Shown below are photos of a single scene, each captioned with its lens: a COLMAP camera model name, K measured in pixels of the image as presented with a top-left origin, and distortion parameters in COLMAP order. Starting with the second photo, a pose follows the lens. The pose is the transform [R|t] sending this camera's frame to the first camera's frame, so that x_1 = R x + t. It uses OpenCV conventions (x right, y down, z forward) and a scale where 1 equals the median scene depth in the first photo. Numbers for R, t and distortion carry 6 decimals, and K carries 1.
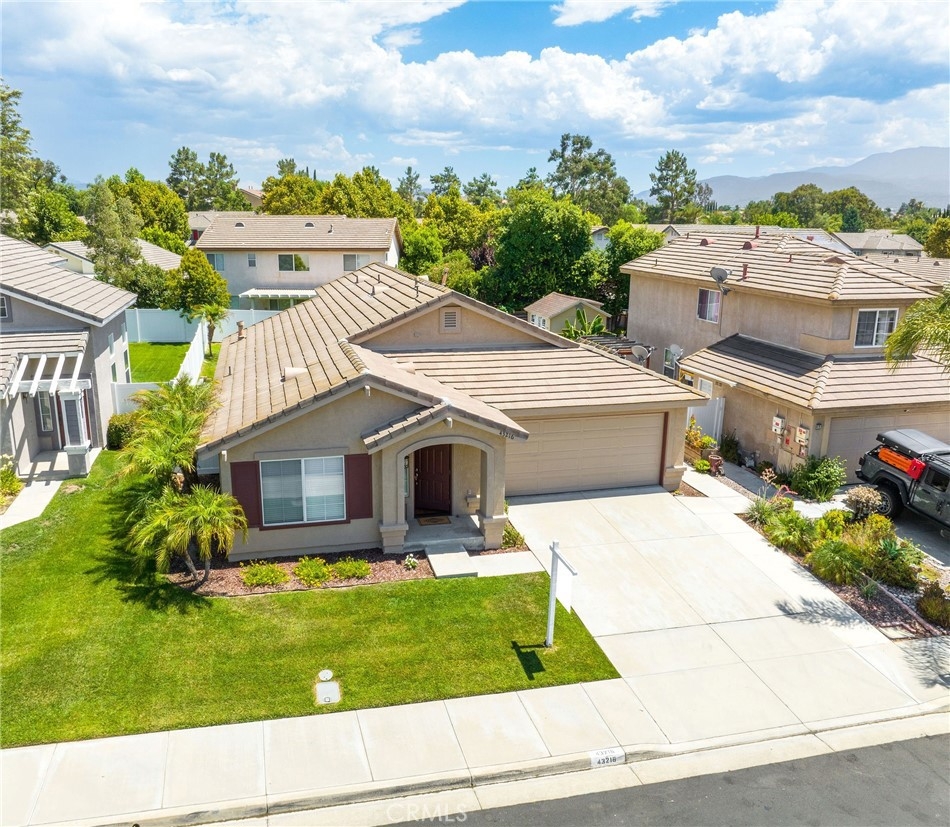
lens RADIAL K [[763.3, 0, 475.0], [0, 763.3, 413.5], [0, 0, 1]] dist [-0.034538, -0.009045]
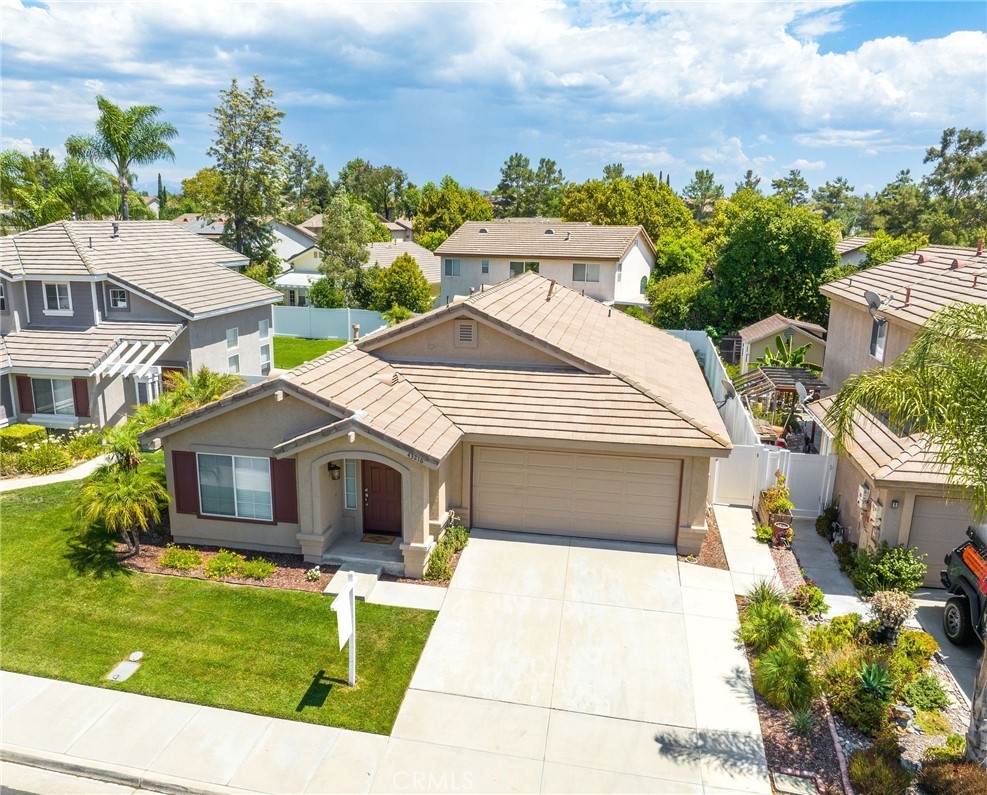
lens RADIAL K [[804.9, 0, 493.1], [0, 804.9, 443.9], [0, 0, 1]] dist [-0.030474, -0.012975]
pose [[0.905820, 0.116476, -0.407336, 0.428286], [-0.111085, 0.993124, 0.036954, -0.028947], [0.408839, 0.011775, 0.912530, 0.118307]]
